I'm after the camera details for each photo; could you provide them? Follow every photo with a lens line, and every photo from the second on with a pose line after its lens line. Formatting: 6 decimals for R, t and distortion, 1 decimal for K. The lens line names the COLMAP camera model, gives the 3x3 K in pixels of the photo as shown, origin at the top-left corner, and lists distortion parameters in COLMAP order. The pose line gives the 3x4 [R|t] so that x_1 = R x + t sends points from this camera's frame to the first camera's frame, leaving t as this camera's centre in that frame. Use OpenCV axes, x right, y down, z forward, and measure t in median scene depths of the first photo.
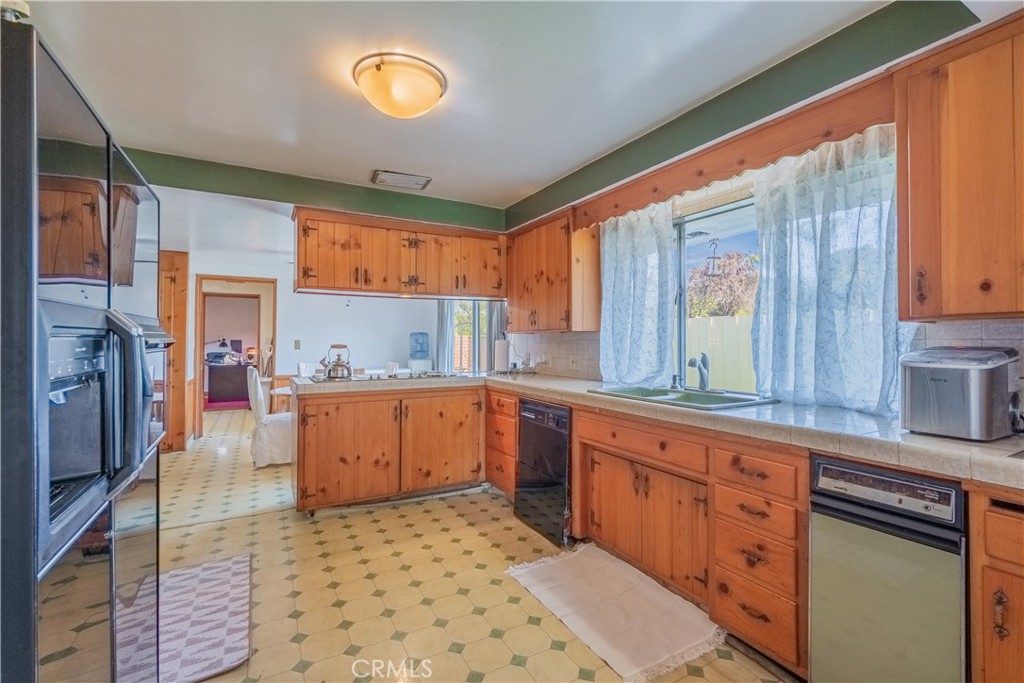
lens RADIAL K [[447.8, 0, 507.5], [0, 447.8, 340.5], [0, 0, 1]] dist [0.003293, -0.000115]
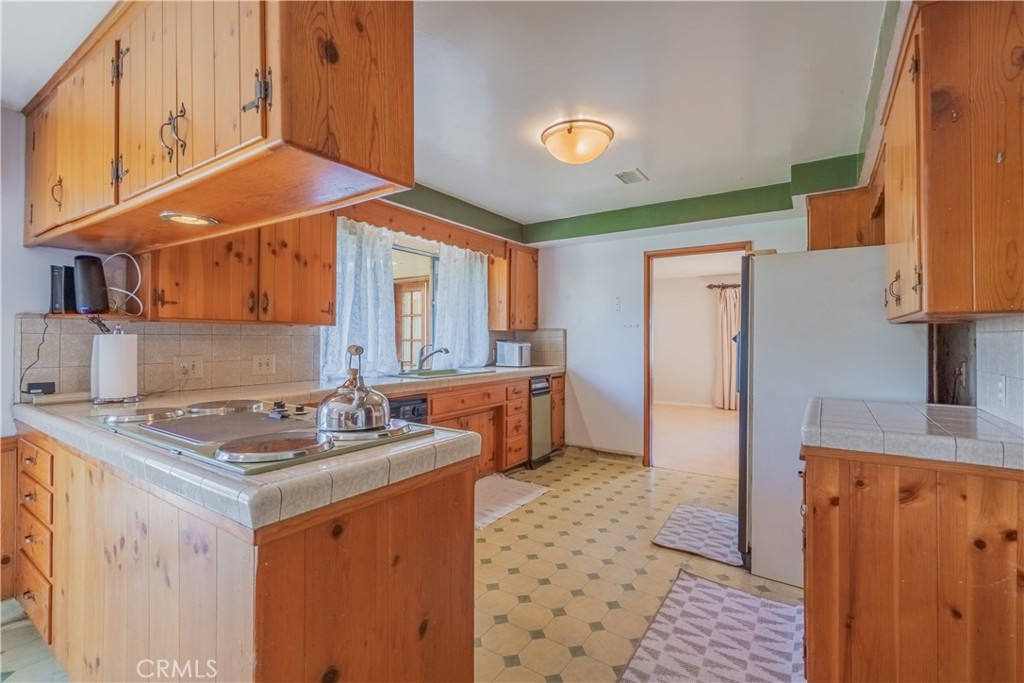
lens RADIAL K [[447.8, 0, 512.1], [0, 447.8, 336.2], [0, 0, 1]] dist [0.003293, -0.000115]
pose [[-0.443046, 0.004032, 0.896490, -1.313145], [-0.003482, 0.999975, -0.006218, 0.008184], [-0.896492, -0.005876, -0.443020, 1.721658]]
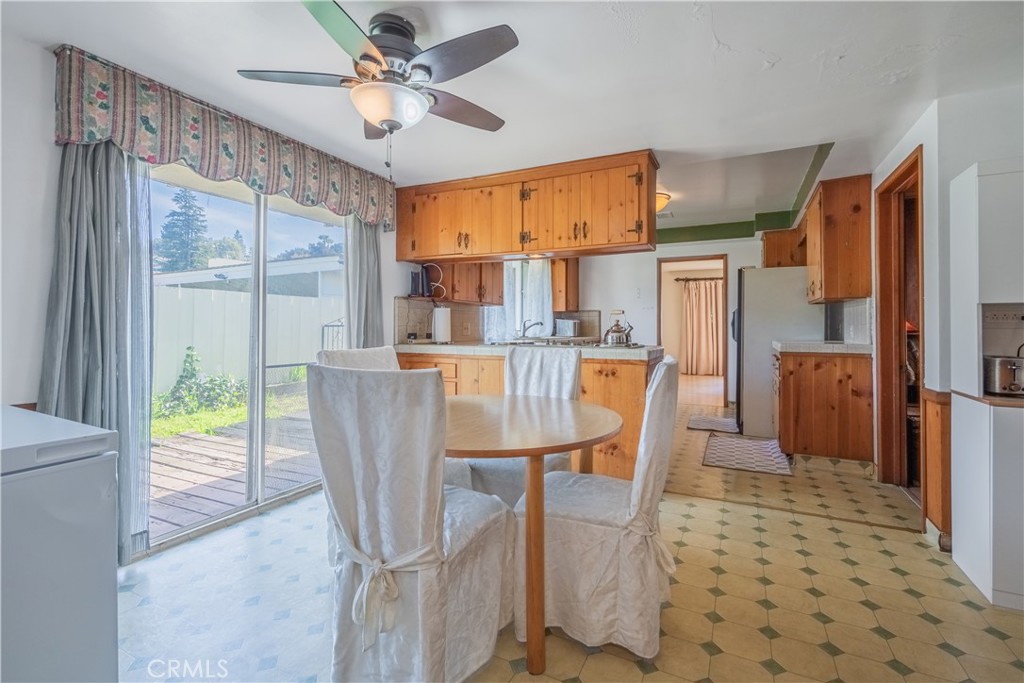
lens RADIAL K [[447.8, 0, 526.2], [0, 447.8, 326.1], [0, 0, 1]] dist [0.003293, -0.000115]
pose [[-0.575649, 0.001418, 0.817695, -1.722005], [0.001212, 0.999999, -0.000881, 0.071572], [-0.817696, 0.000484, -0.575650, 2.757944]]
